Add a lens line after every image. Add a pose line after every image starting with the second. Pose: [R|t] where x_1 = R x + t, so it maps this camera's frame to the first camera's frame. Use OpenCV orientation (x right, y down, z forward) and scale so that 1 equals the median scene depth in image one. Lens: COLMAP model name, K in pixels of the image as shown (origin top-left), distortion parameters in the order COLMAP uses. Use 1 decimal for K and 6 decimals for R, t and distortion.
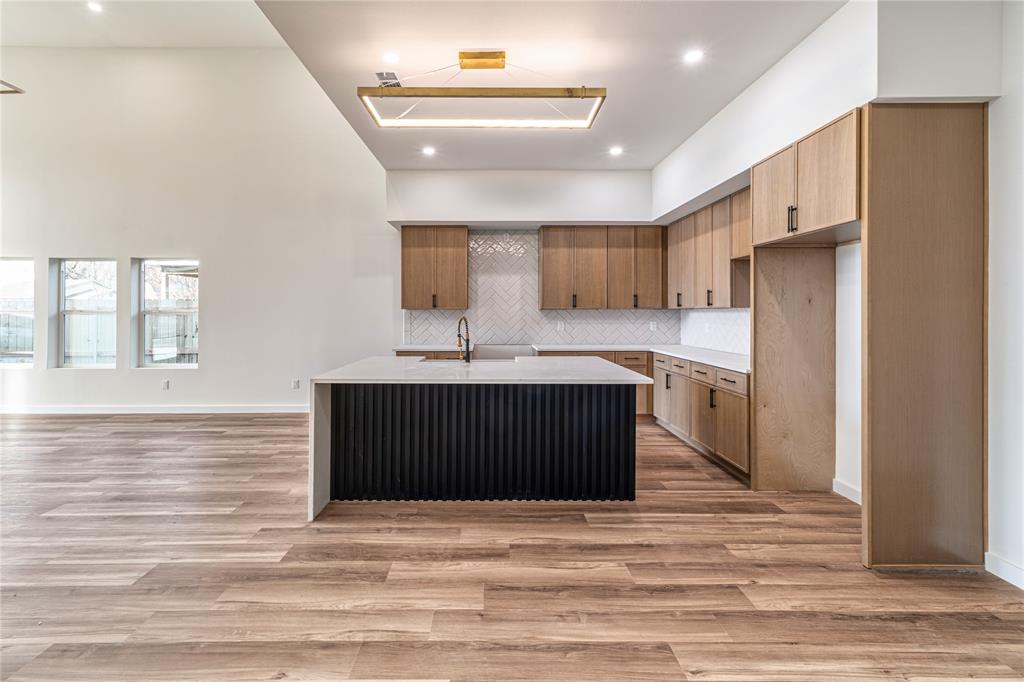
lens RADIAL K [[375.8, 0, 492.4], [0, 375.8, 316.7], [0, 0, 1]] dist [0.009444, -0.000101]
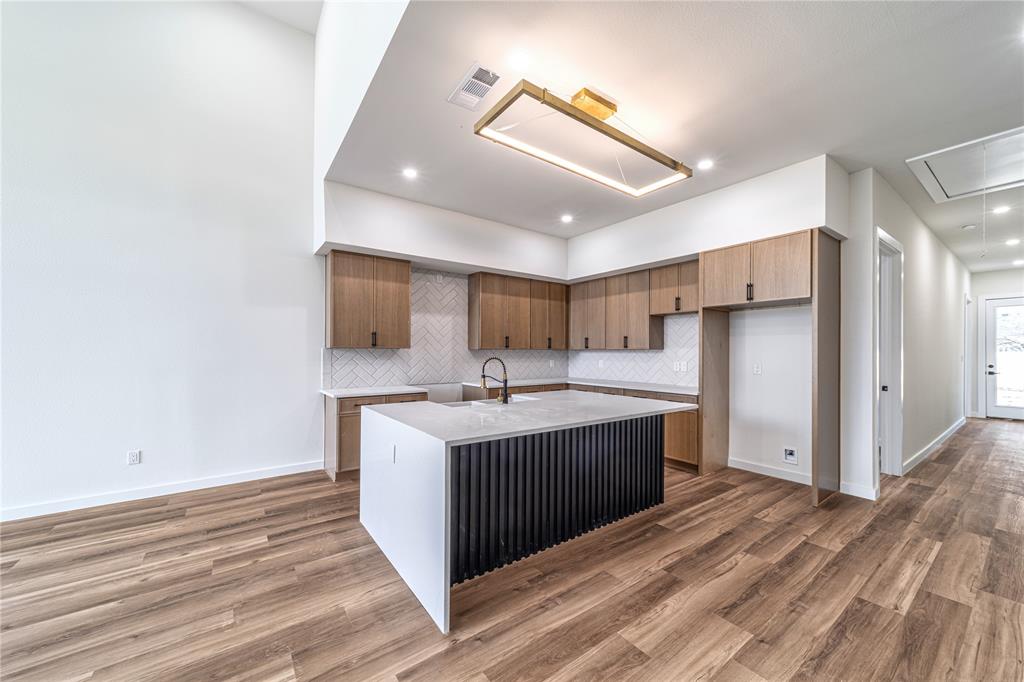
lens RADIAL K [[375.8, 0, 488.5], [0, 375.8, 350.9], [0, 0, 1]] dist [0.009444, -0.000101]
pose [[0.837755, 0.001832, 0.546044, -0.870102], [-0.000044, 0.999995, -0.003288, 0.056688], [-0.546047, 0.002731, 0.837750, 0.452706]]
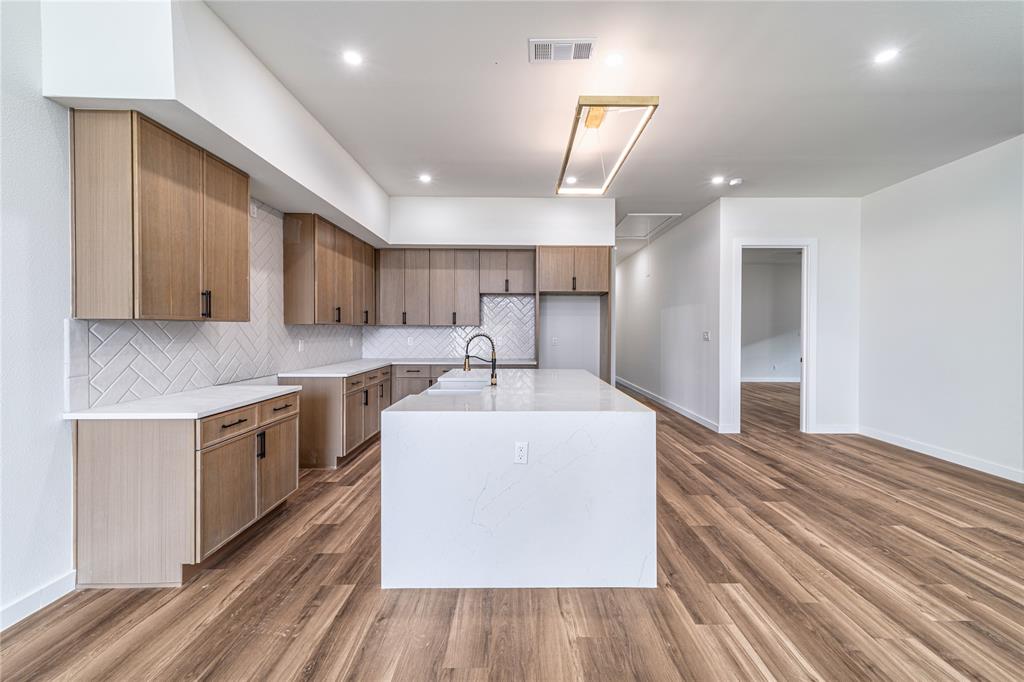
lens RADIAL K [[412.4, 0, 544.0], [0, 412.4, 332.7], [0, 0, 1]] dist [0.009628, 0.000250]
pose [[0.003240, -0.010241, 0.999942, -1.406322], [-0.000016, 0.999948, 0.010241, 0.057279], [-0.999995, -0.000049, 0.003240, 1.345631]]
